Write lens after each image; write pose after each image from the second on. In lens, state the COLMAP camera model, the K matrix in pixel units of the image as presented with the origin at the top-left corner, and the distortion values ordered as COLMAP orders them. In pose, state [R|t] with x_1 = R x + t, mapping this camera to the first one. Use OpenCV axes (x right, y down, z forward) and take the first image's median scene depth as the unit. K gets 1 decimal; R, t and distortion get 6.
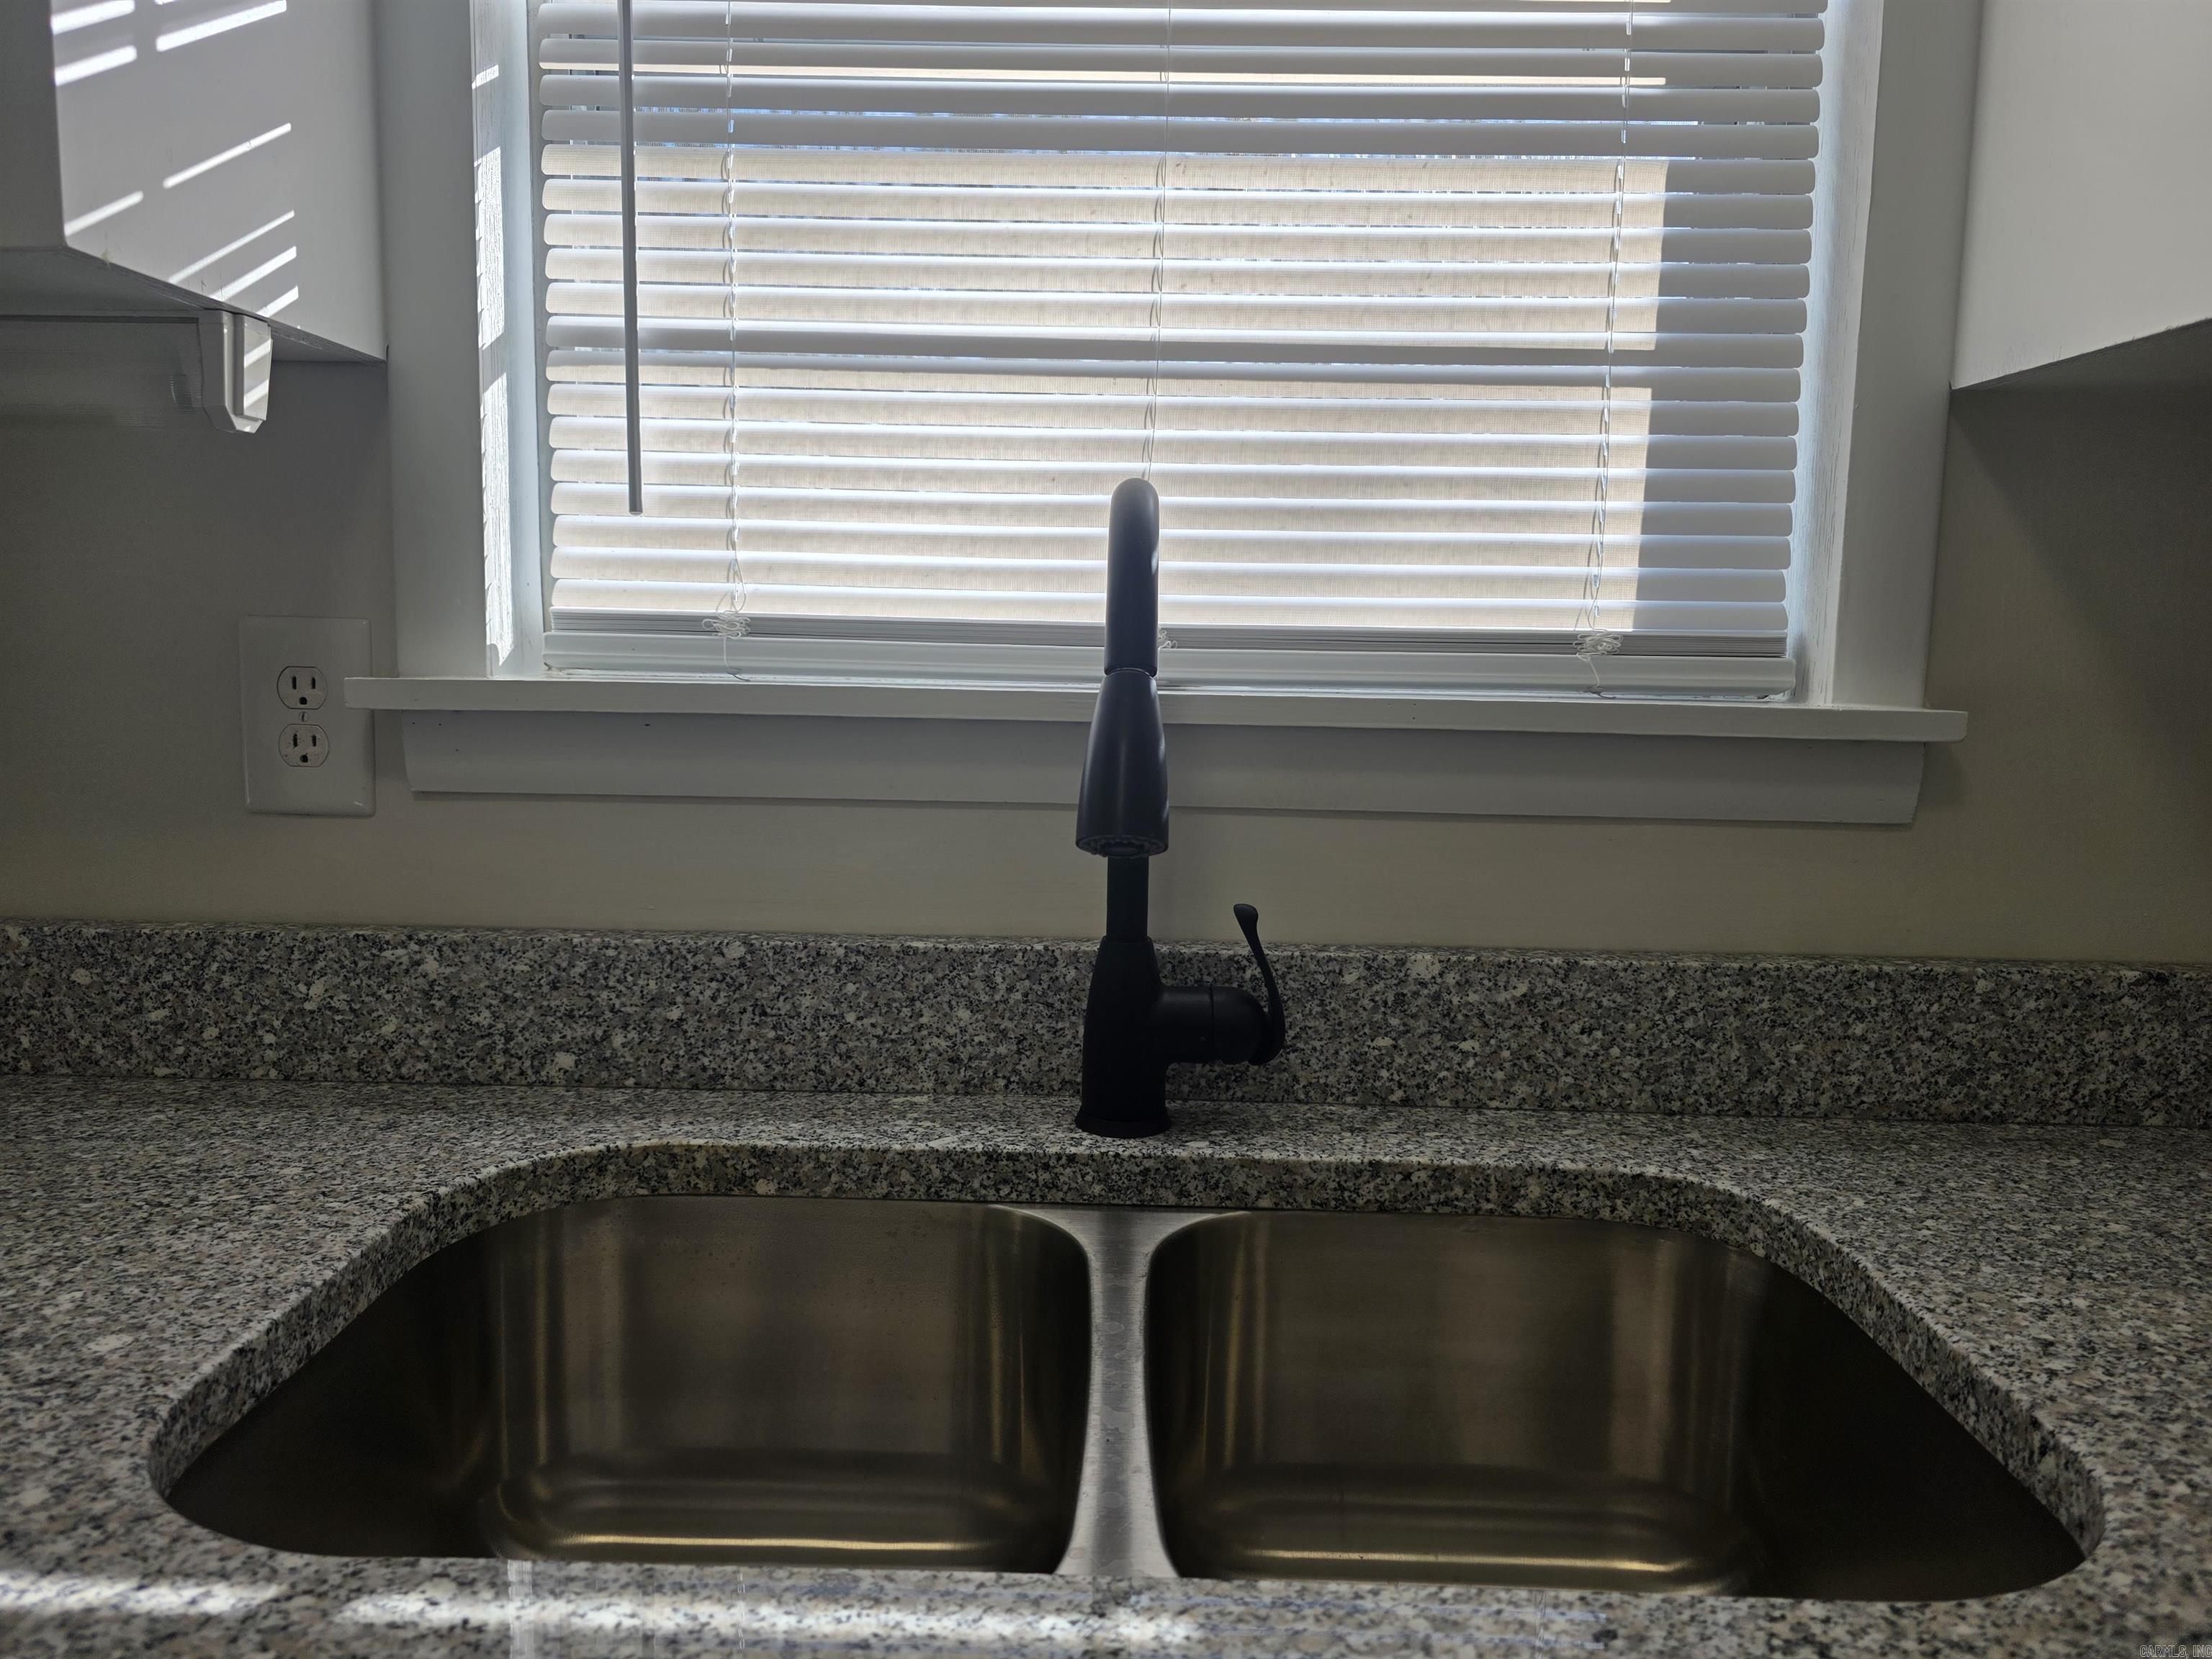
lens RADIAL K [[1516.2, 0, 1100.3], [0, 1516.2, 831.1], [0, 0, 1]] dist [0.034565, -0.026588]
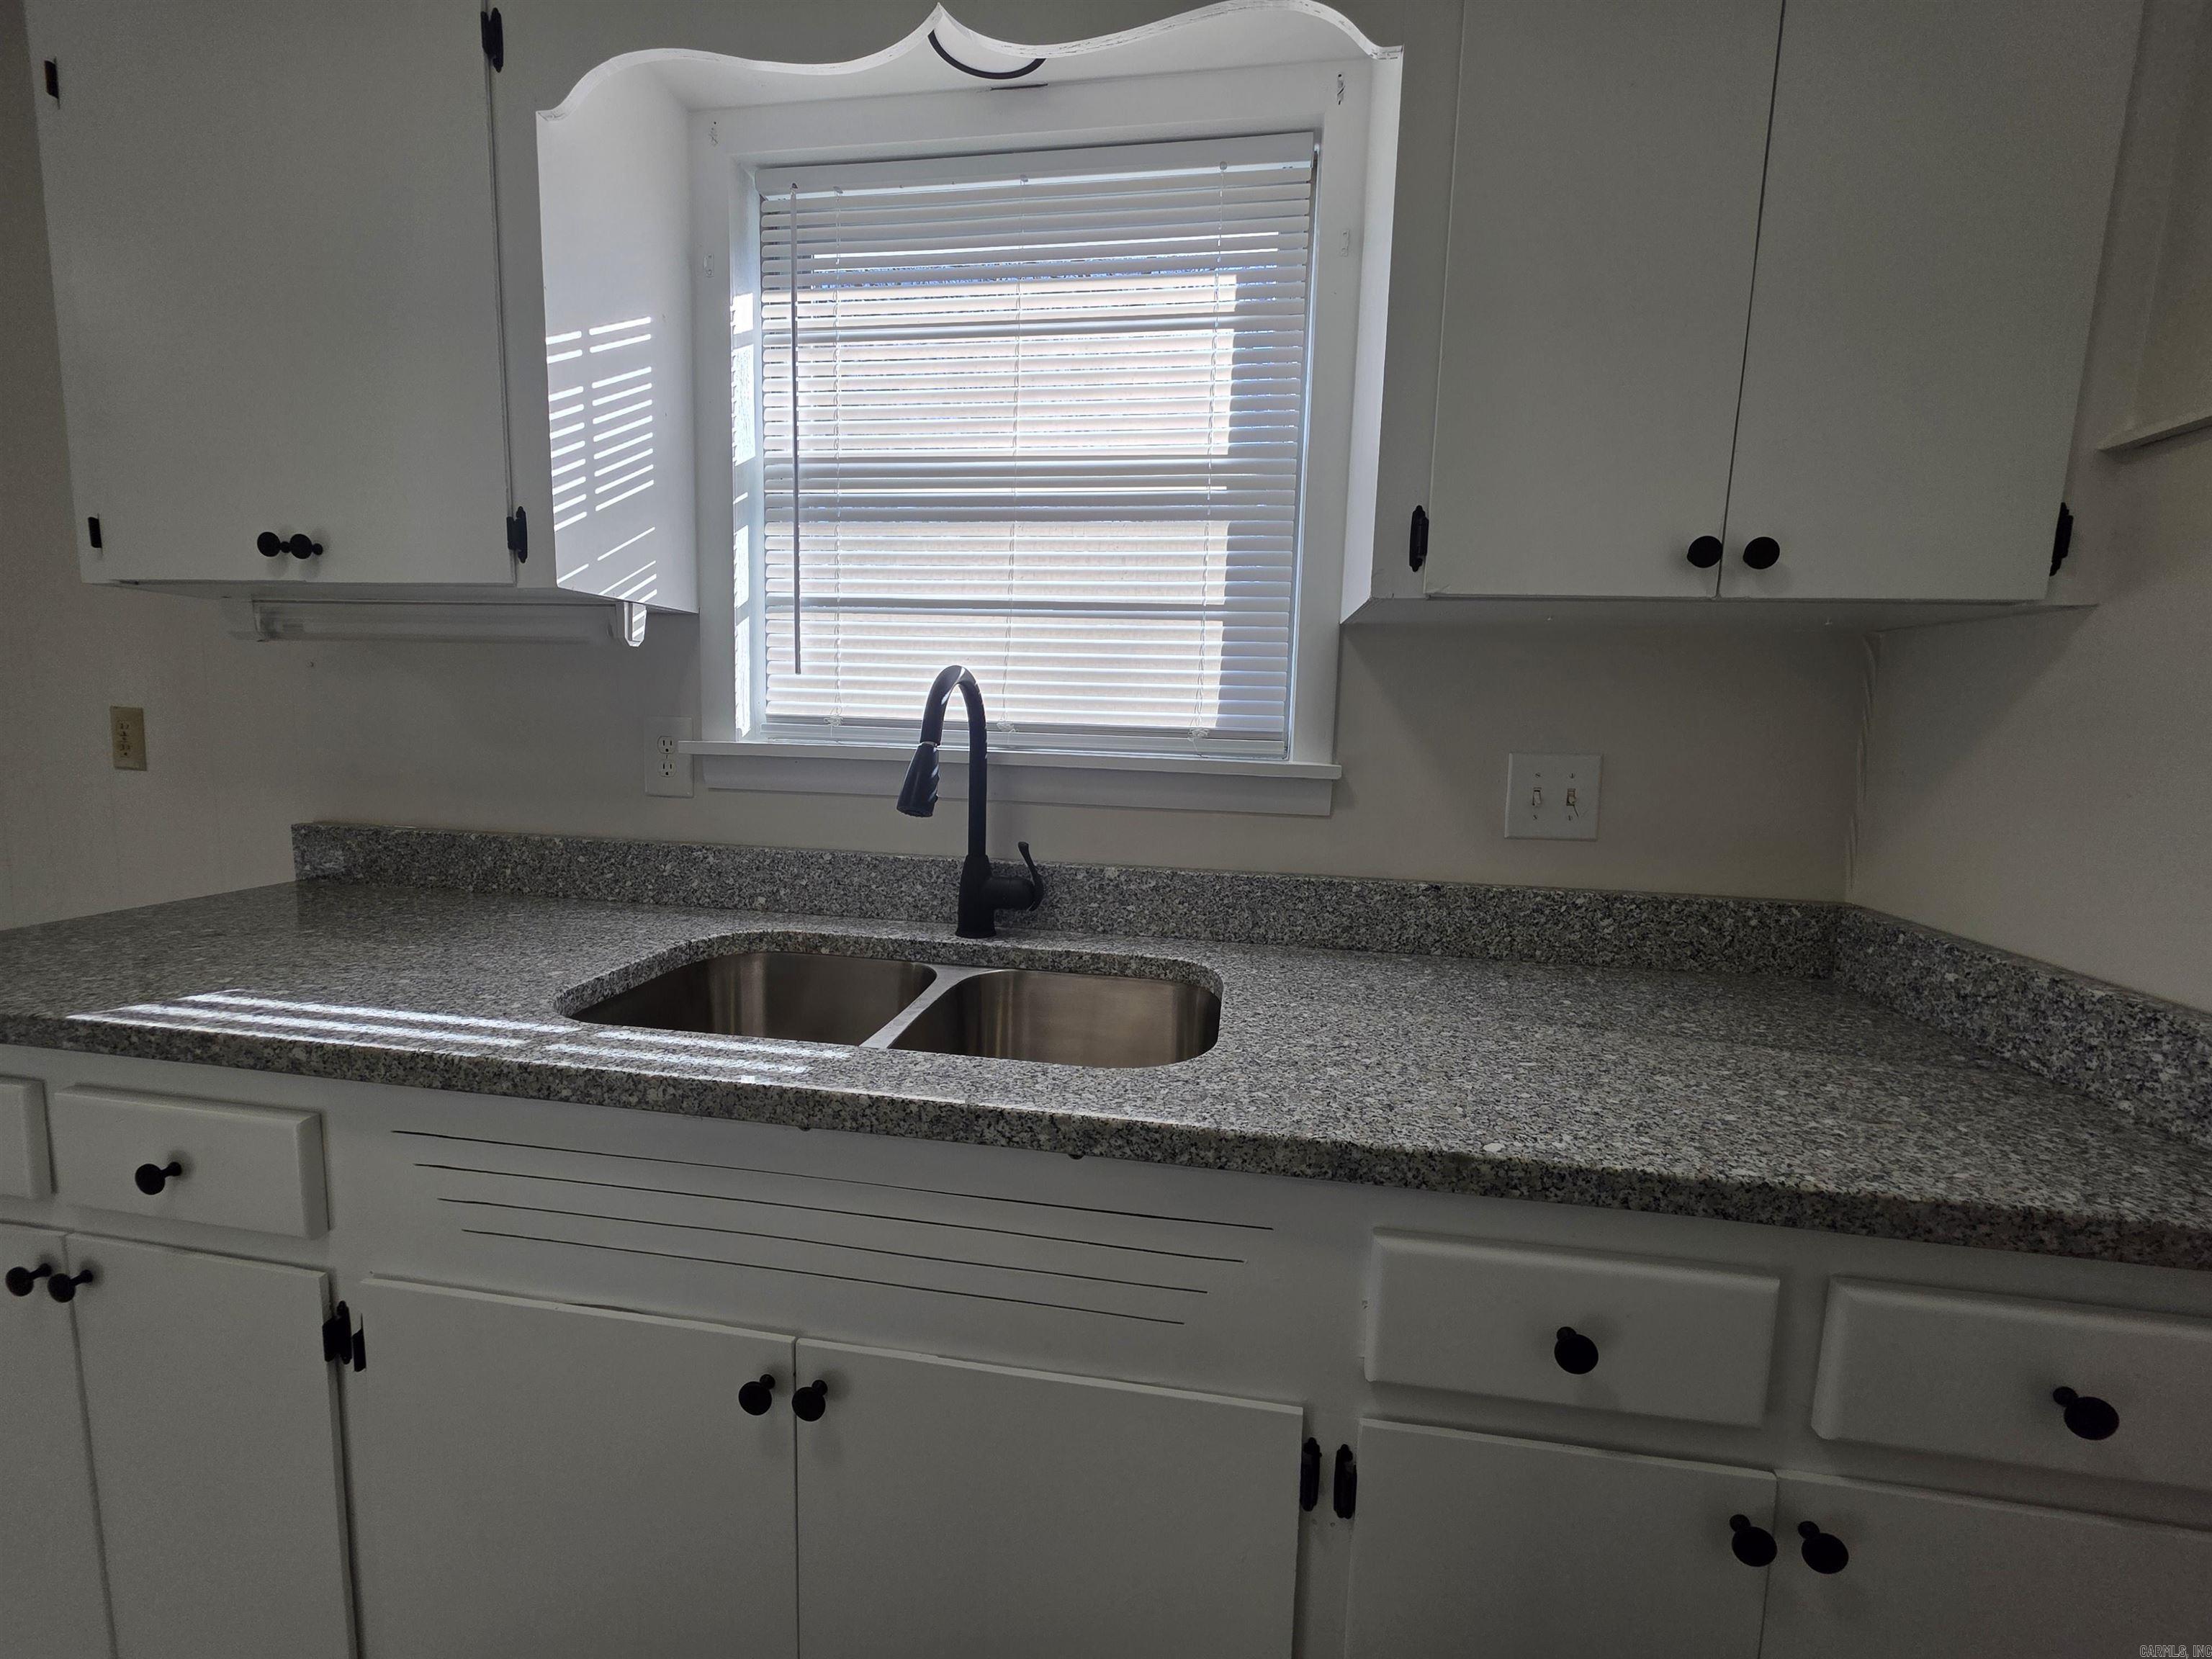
lens RADIAL K [[887.2, 0, 1108.8], [0, 887.2, 829.9], [0, 0, 1]] dist [-0.003548, 0.000062]
pose [[0.991374, 0.026703, -0.128315, 0.377056], [-0.027418, 0.999617, -0.003815, 0.029645], [0.128164, 0.007300, 0.991726, -0.329716]]
